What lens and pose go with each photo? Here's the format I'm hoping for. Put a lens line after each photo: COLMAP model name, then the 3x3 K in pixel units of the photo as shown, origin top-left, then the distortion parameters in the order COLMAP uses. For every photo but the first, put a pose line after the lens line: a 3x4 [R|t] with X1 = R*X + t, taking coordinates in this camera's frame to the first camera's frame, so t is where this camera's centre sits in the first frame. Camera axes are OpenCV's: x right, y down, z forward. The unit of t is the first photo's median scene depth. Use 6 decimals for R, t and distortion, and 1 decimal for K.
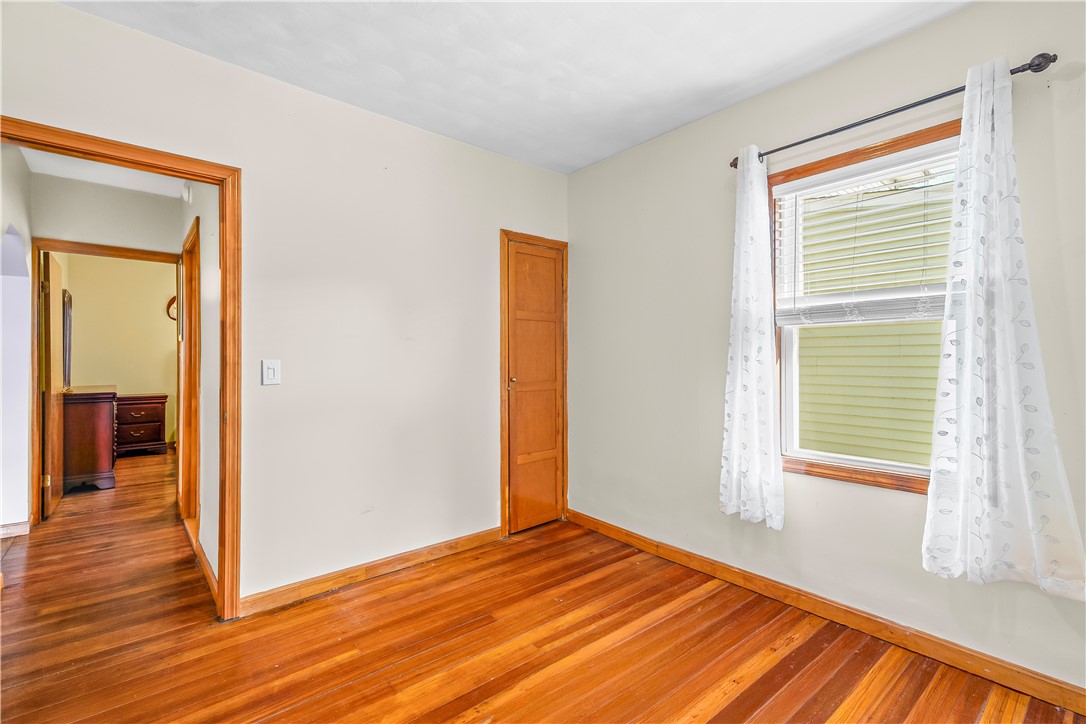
lens RADIAL K [[489.8, 0, 539.5], [0, 489.8, 357.5], [0, 0, 1]] dist [0.022460, 0.000547]
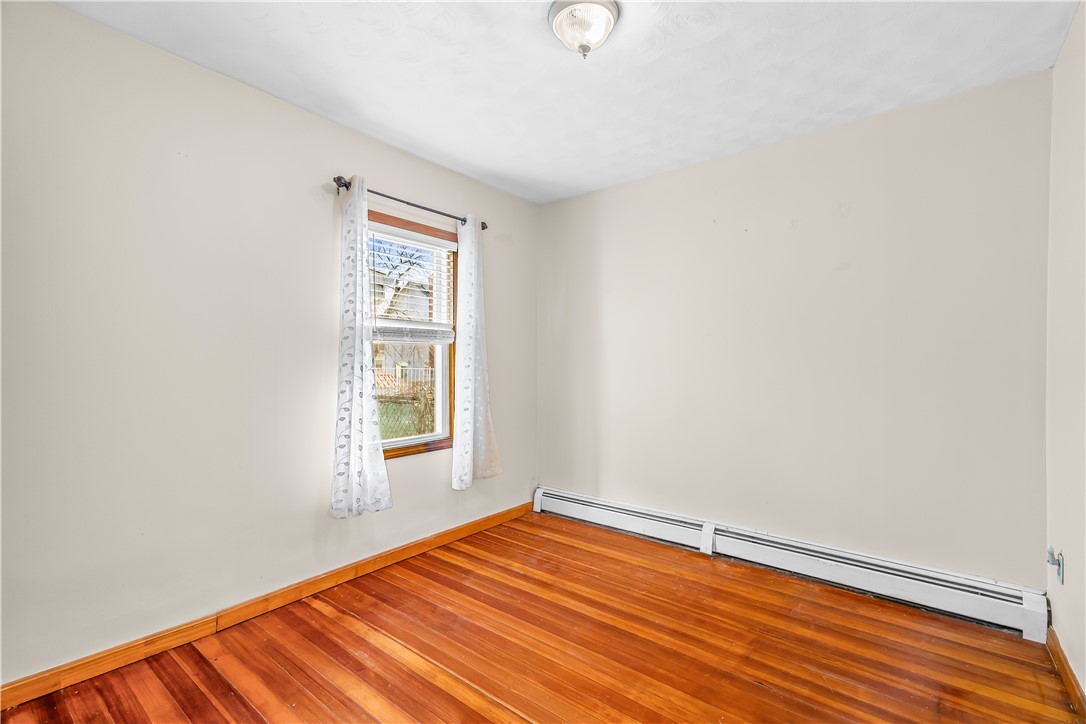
lens RADIAL K [[489.8, 0, 541.1], [0, 489.8, 364.3], [0, 0, 1]] dist [0.022460, 0.000547]
pose [[-0.189831, 0.000326, 0.981817, -0.708581], [-0.000289, 1.000000, -0.000388, -0.006550], [-0.981817, -0.000357, -0.189831, 0.776147]]
